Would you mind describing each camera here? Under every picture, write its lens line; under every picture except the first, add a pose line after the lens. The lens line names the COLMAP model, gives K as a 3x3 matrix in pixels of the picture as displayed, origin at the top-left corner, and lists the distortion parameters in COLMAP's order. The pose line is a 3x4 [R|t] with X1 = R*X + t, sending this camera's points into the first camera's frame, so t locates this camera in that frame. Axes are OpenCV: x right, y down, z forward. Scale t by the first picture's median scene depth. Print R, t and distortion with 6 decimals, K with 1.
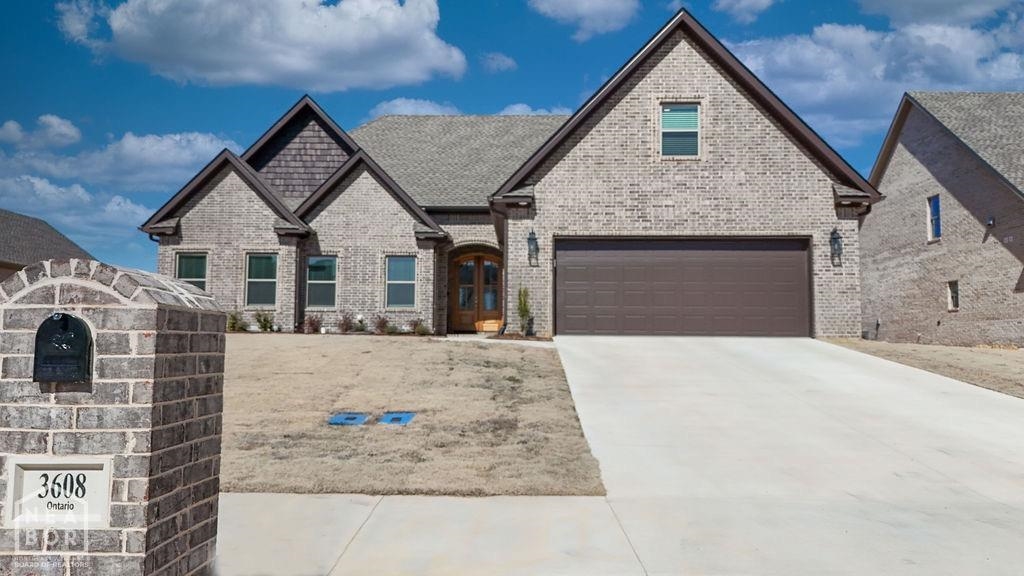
lens RADIAL K [[730.8, 0, 512.4], [0, 730.8, 254.9], [0, 0, 1]] dist [0.020730, 0.000308]
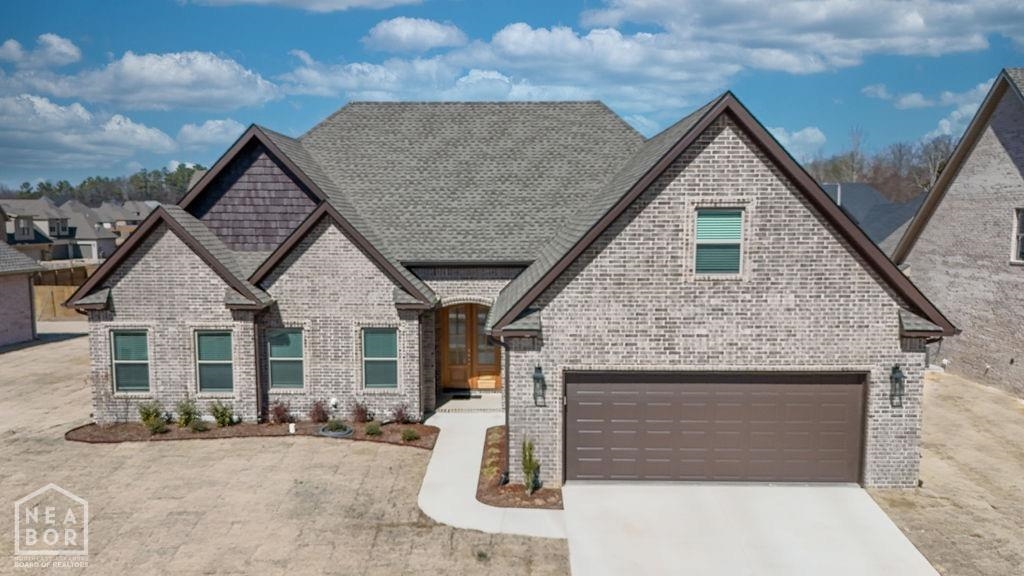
lens RADIAL K [[882.4, 0, 512.0], [0, 882.4, 288.0], [0, 0, 1]] dist [0.025568, -0.005711]
pose [[0.999955, -0.006662, 0.006722, -0.009132], [0.005175, 0.979567, 0.201052, -0.315996], [-0.007924, -0.201008, 0.979557, 0.022784]]
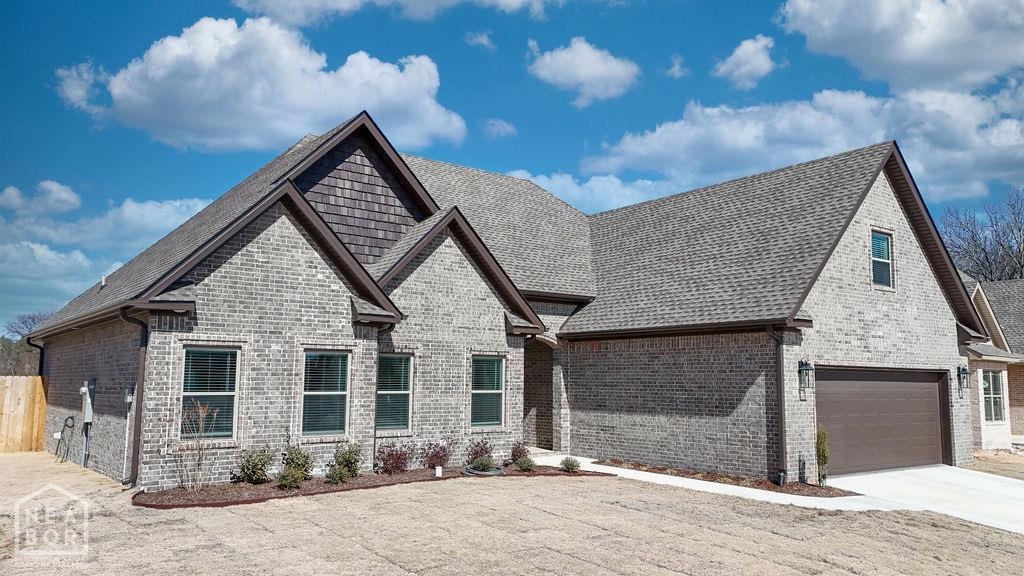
lens RADIAL K [[730.8, 0, 512.4], [0, 730.8, 254.9], [0, 0, 1]] dist [0.020730, 0.000308]
pose [[0.795382, 0.101197, 0.597601, -0.760450], [-0.080491, 0.994866, -0.061339, -0.074247], [-0.600740, 0.000687, 0.799444, 0.495193]]
